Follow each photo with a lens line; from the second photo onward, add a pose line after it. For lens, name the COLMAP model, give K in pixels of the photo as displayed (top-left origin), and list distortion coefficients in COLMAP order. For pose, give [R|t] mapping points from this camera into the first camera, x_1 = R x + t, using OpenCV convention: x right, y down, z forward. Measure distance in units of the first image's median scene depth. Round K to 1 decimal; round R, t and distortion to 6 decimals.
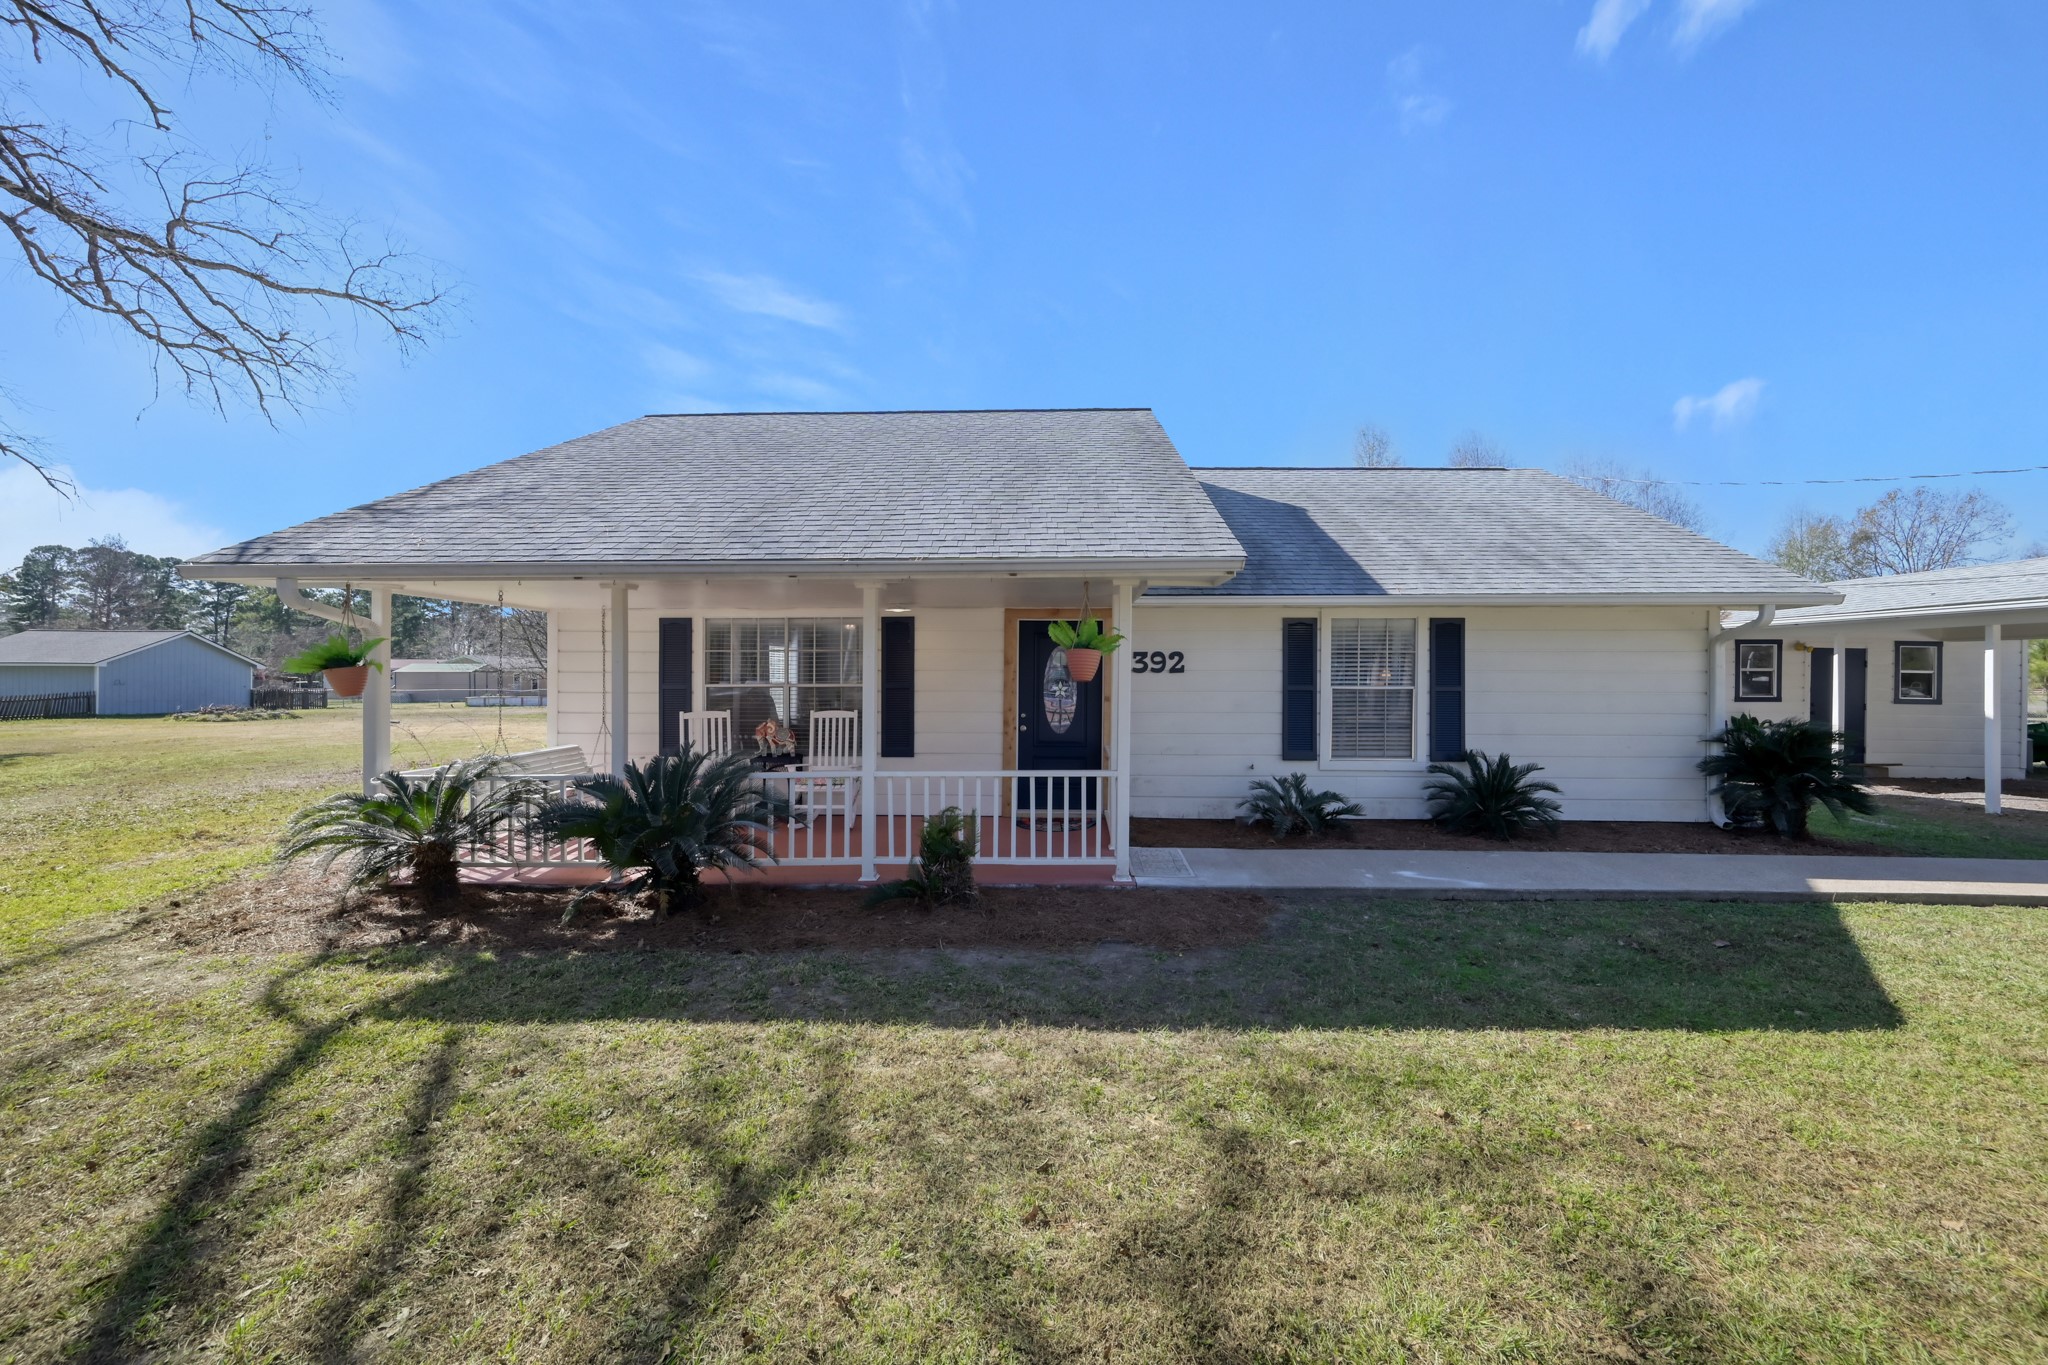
lens RADIAL K [[816.1, 0, 1023.9], [0, 816.1, 679.2], [0, 0, 1]] dist [0.003842, 0.000490]
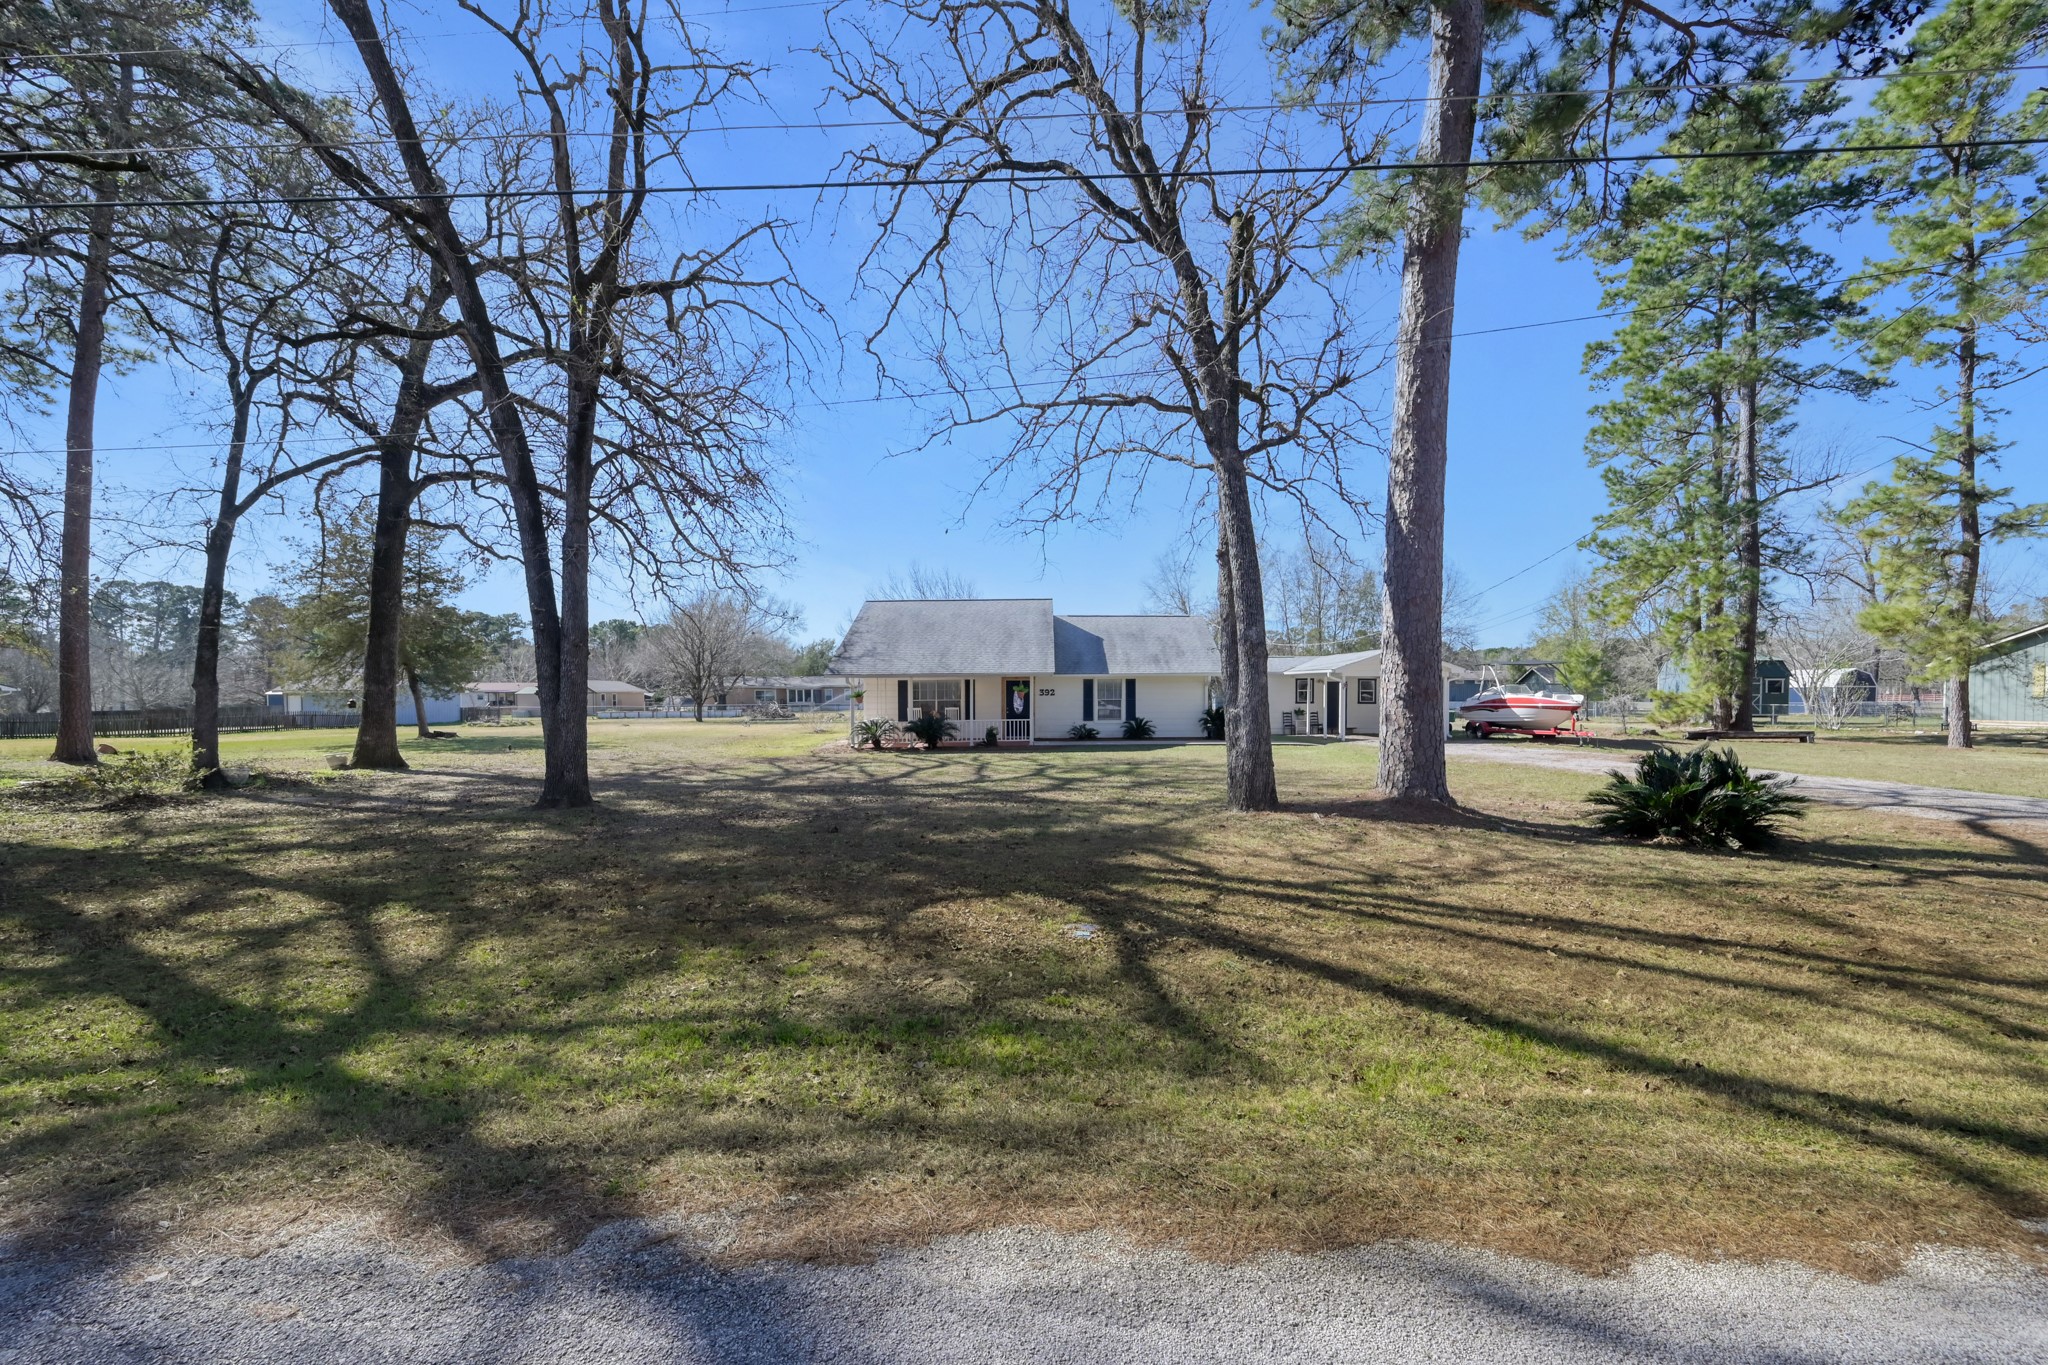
lens RADIAL K [[816.1, 0, 1019.6], [0, 816.1, 686.5], [0, 0, 1]] dist [0.003842, 0.000490]
pose [[0.999872, -0.008227, 0.013748, 0.003078], [0.008359, 0.999920, -0.009538, -0.013117], [-0.013669, 0.009652, 0.999860, -2.490341]]
